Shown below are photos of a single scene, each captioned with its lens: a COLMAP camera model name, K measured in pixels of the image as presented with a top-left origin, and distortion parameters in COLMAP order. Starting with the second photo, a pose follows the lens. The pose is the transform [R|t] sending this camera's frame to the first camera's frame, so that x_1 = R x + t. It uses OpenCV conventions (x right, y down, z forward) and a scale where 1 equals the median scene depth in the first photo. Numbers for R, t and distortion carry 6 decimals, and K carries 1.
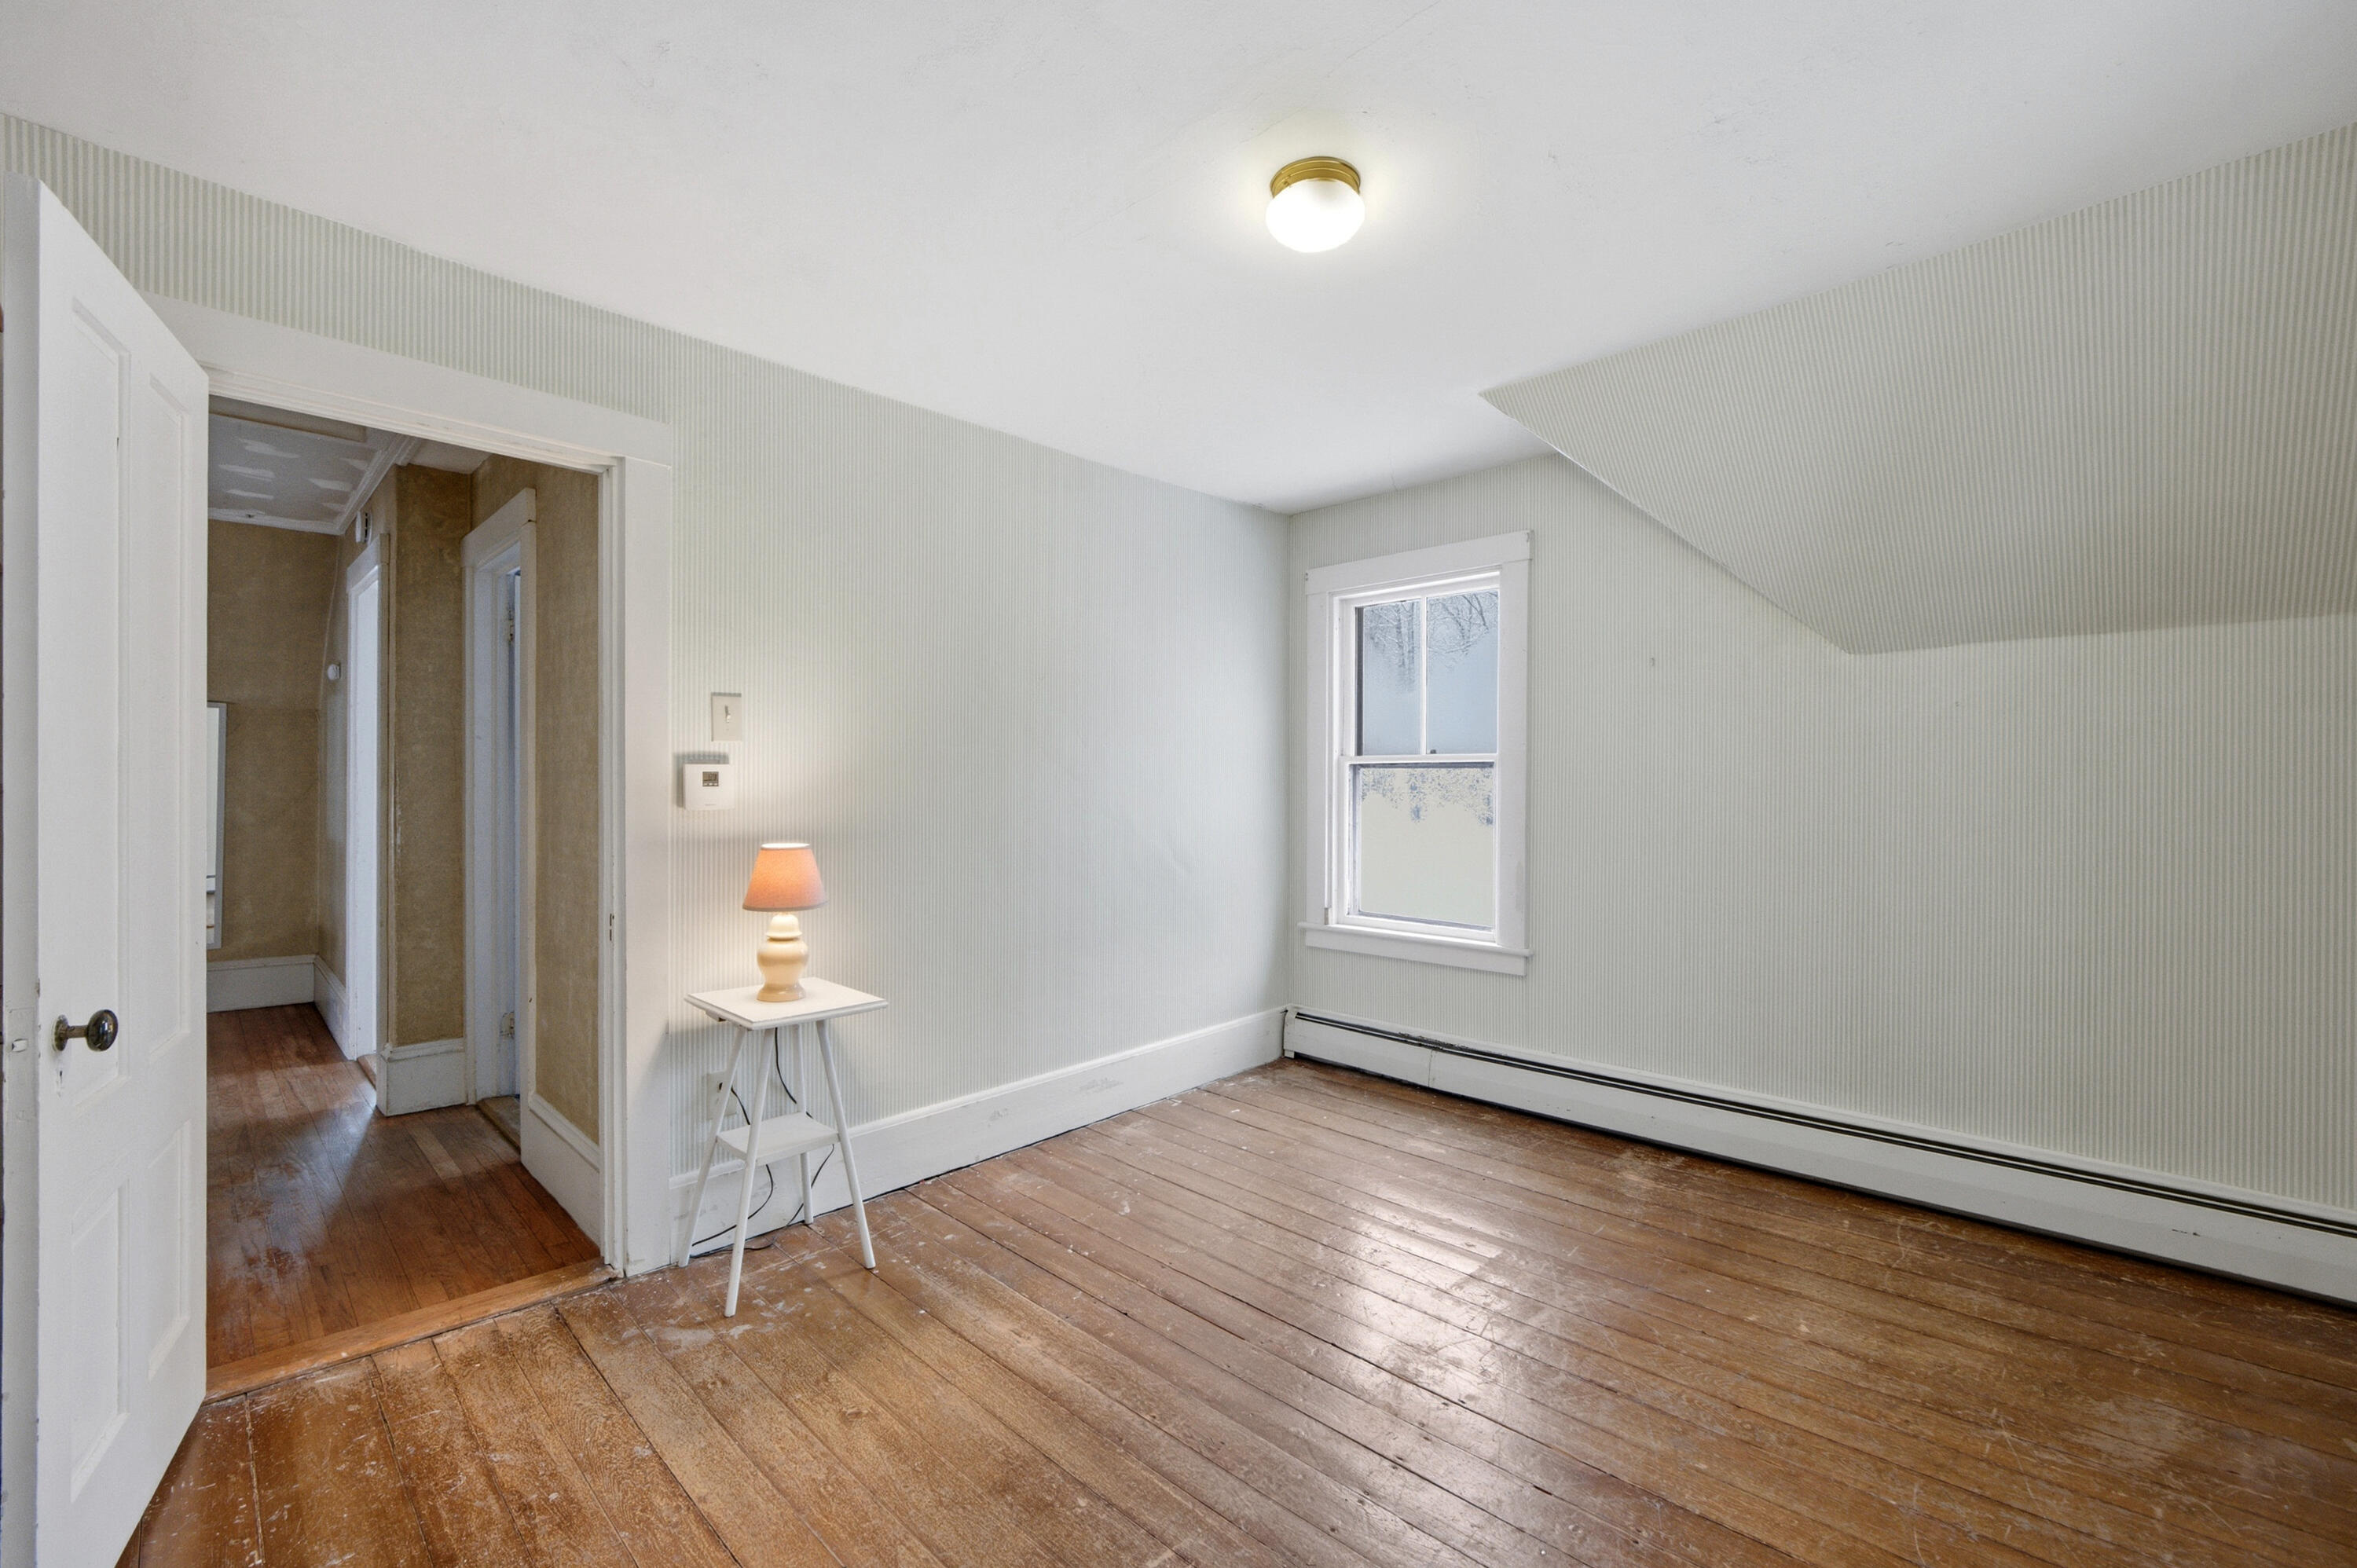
lens RADIAL K [[1013.0, 0, 1181.7], [0, 1013.0, 786.2], [0, 0, 1]] dist [0.023217, 0.000274]
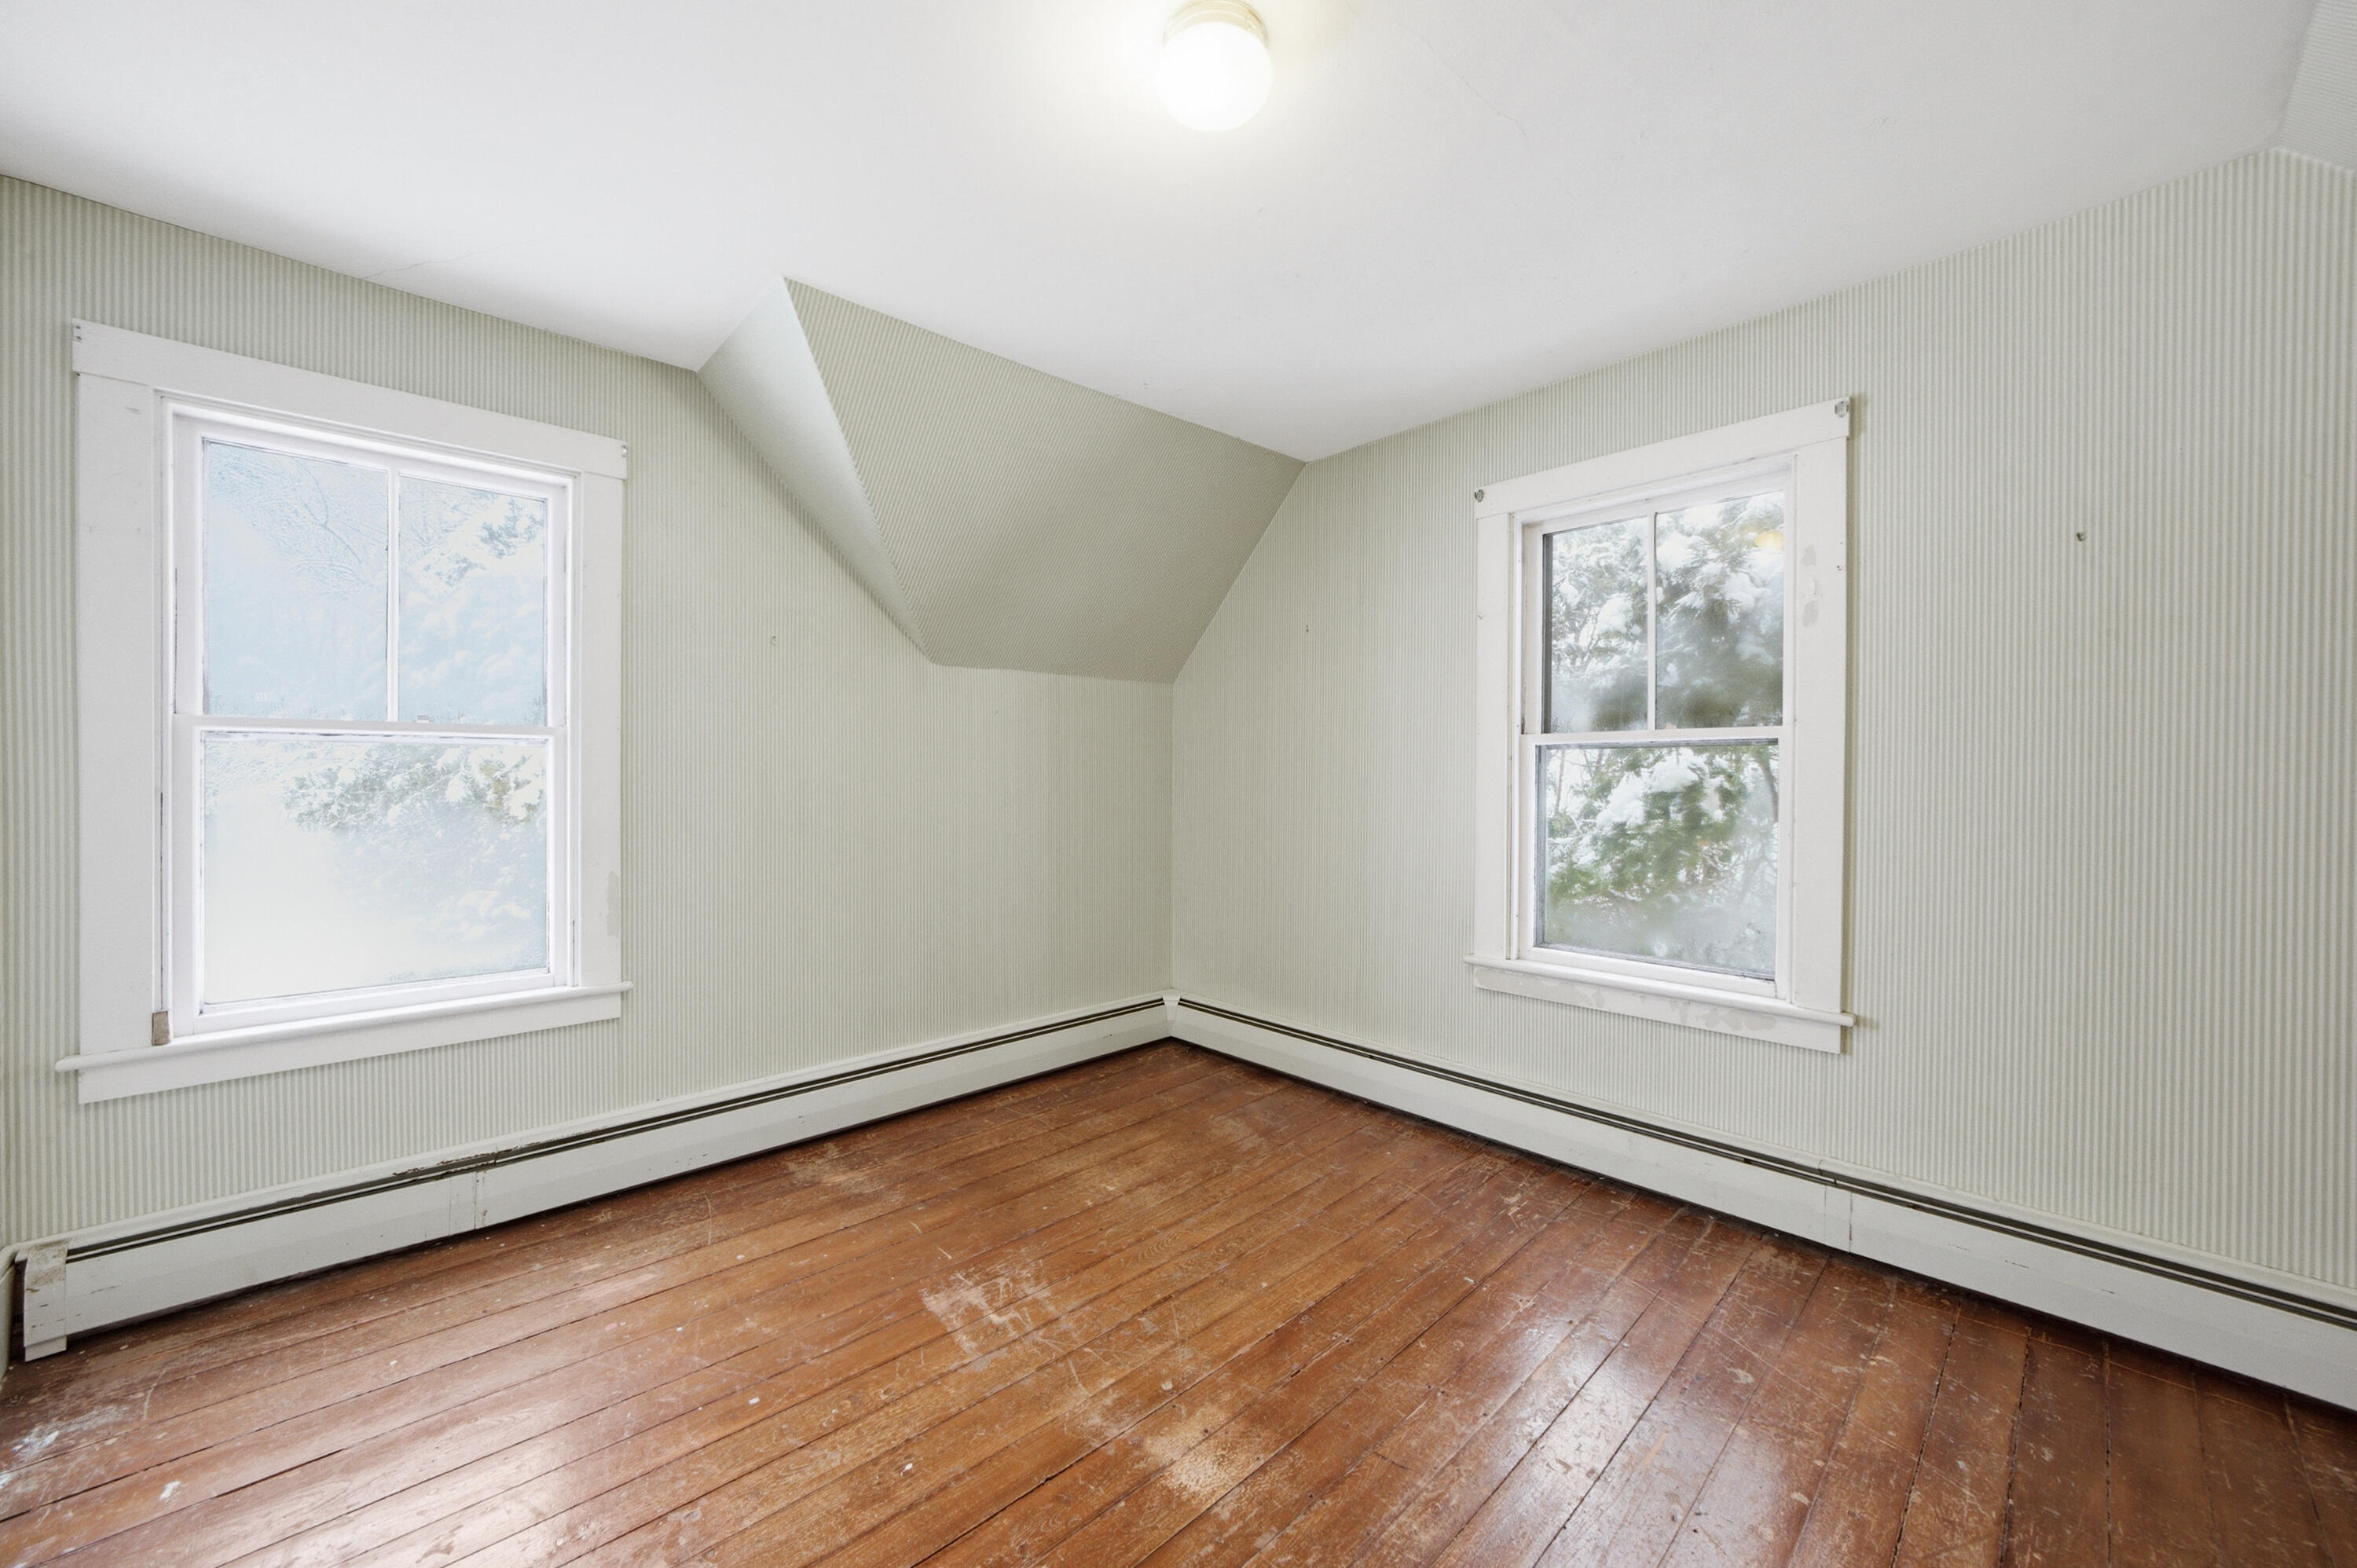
lens RADIAL K [[921.0, 0, 1180.4], [0, 921.0, 782.3], [0, 0, 1]] dist [-0.000379, 0.002517]
pose [[0.035312, -0.010455, 0.999322, -0.468139], [-0.001467, 0.999944, 0.010513, -0.000734], [-0.999375, -0.001838, 0.035294, 0.733905]]
